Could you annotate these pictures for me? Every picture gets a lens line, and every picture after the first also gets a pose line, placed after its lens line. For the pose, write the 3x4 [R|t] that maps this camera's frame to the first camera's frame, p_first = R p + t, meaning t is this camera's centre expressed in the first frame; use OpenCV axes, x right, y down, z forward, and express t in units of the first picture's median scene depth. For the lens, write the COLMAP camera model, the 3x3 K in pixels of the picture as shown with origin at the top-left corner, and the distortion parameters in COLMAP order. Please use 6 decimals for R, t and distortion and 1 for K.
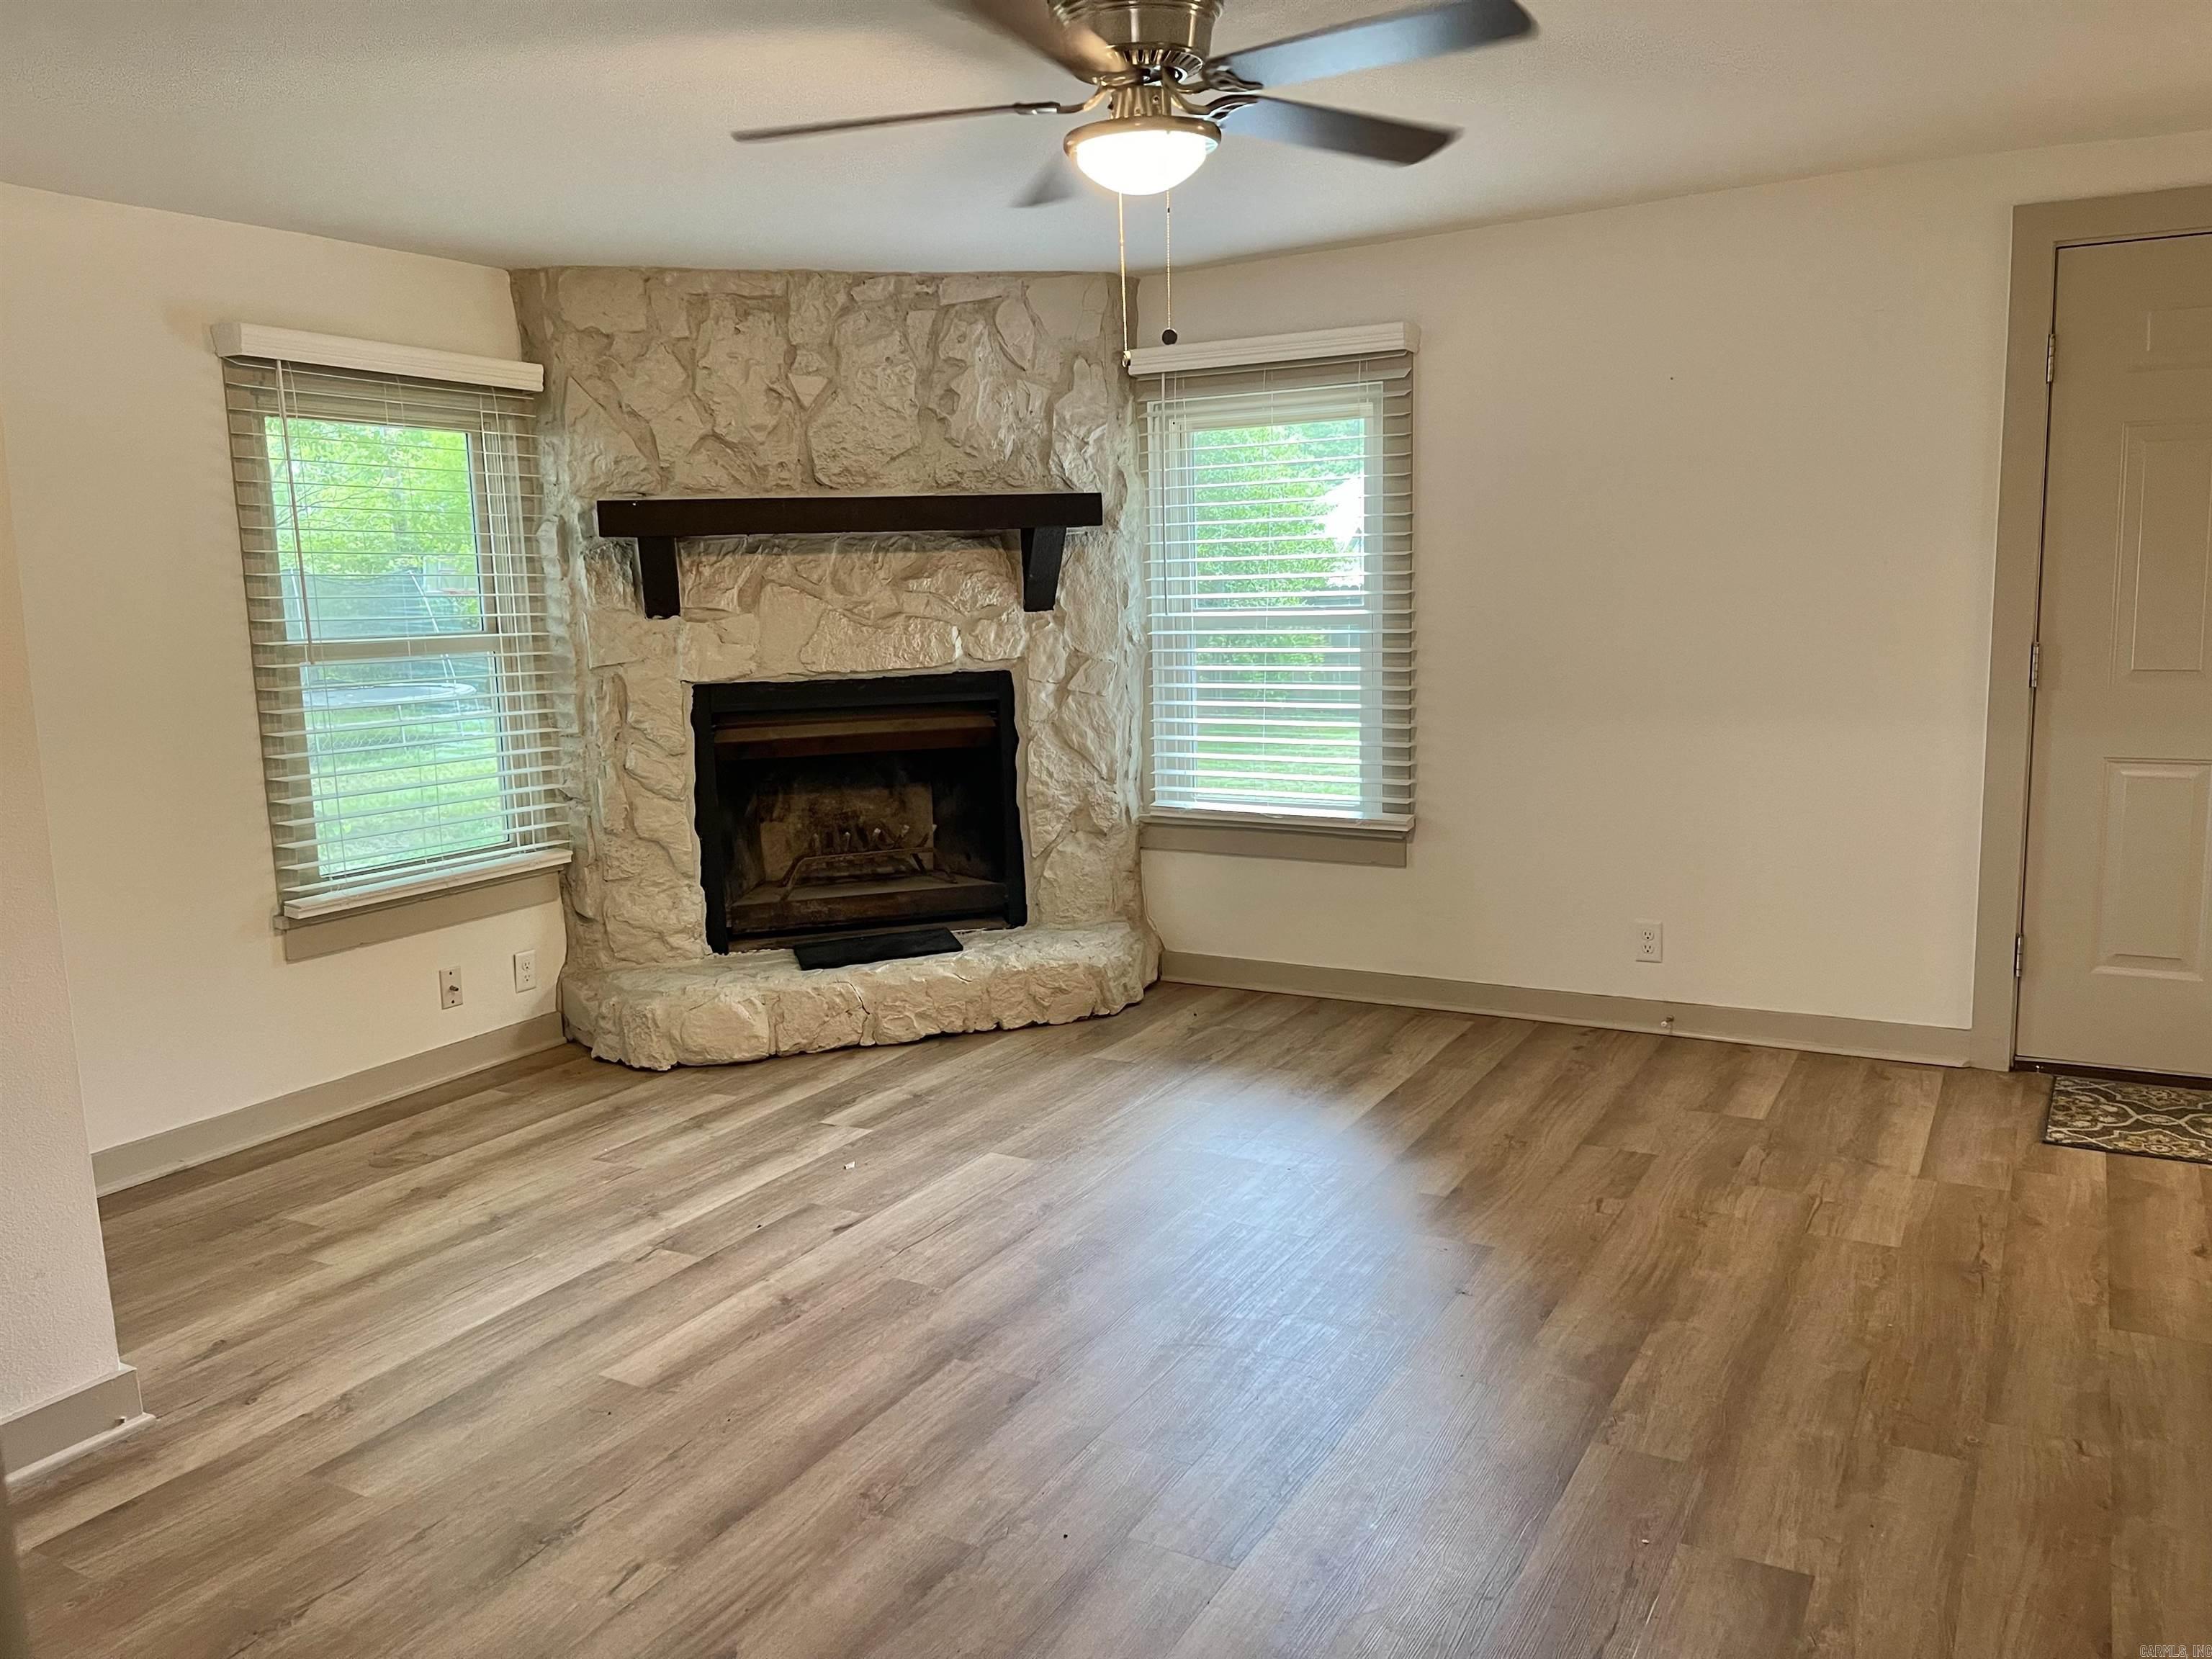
lens RADIAL K [[1701.5, 0, 1116.4], [0, 1701.5, 823.9], [0, 0, 1]] dist [0.093876, -0.147646]
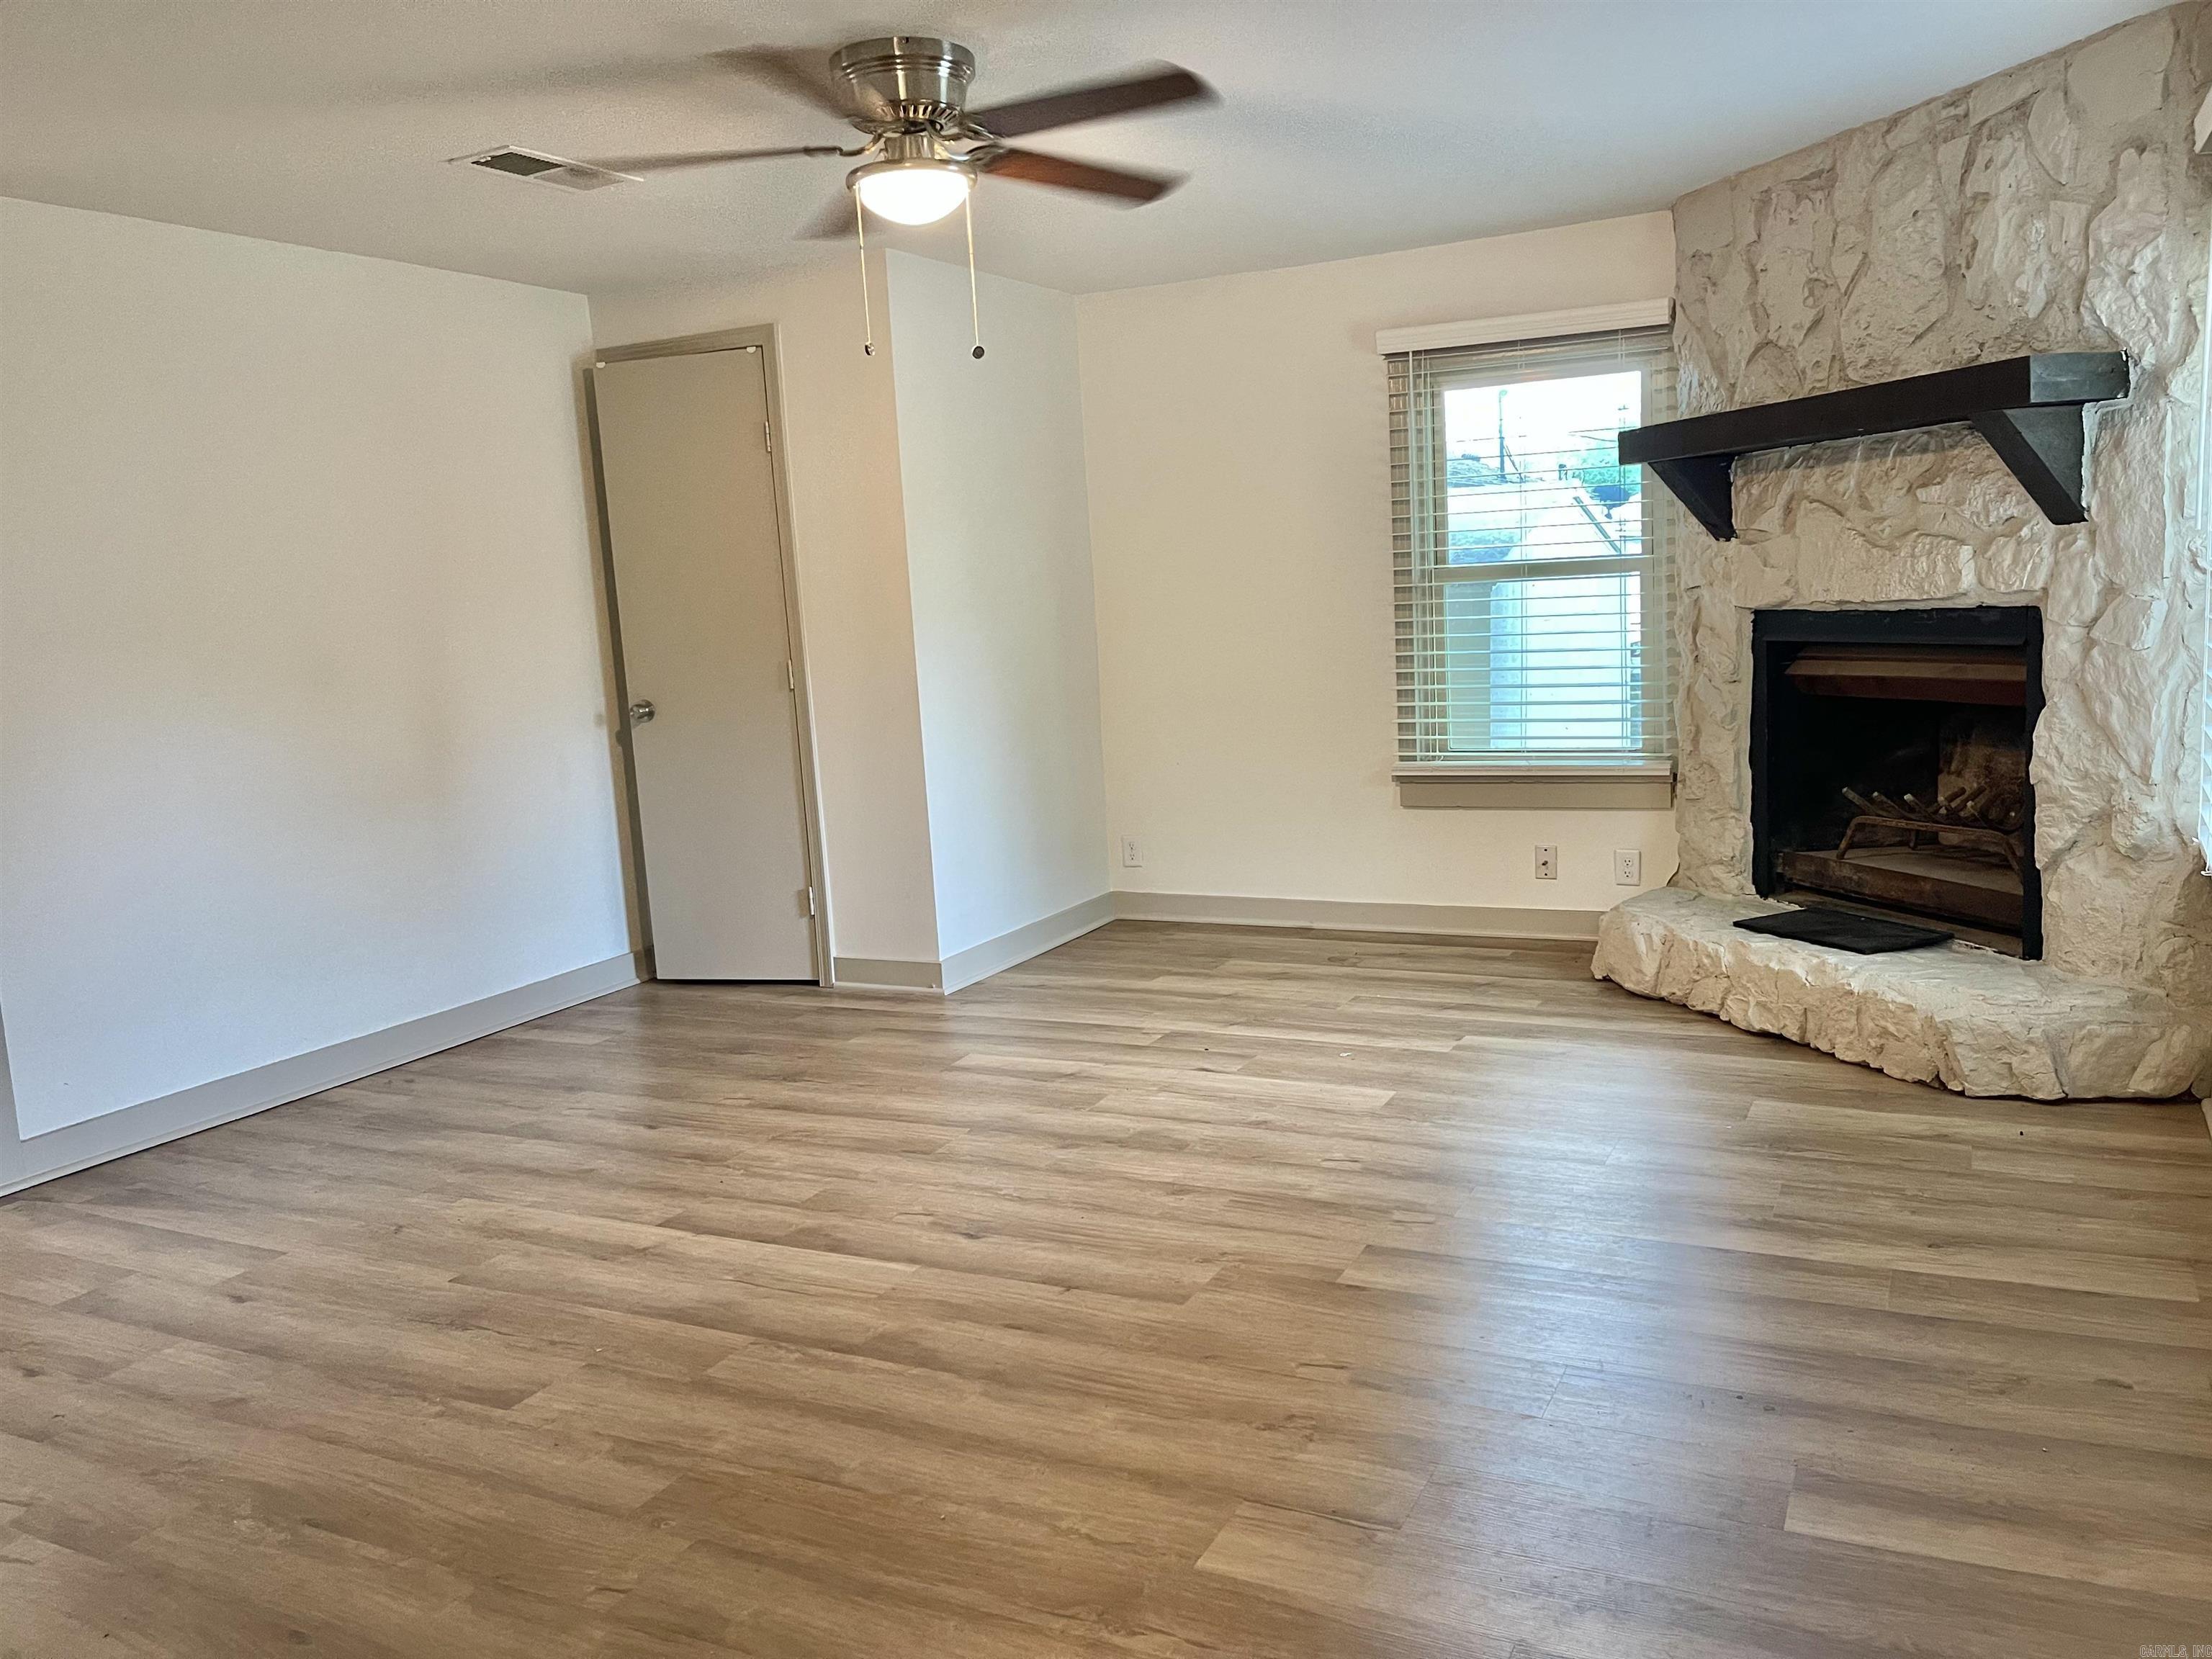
lens RADIAL K [[1701.5, 0, 1116.4], [0, 1701.5, 823.9], [0, 0, 1]] dist [0.093876, -0.147646]
pose [[0.018443, 0.166216, -0.985917, 0.708970], [-0.087510, 0.982569, 0.164014, -0.090551], [0.995993, 0.083253, 0.032667, 0.627906]]
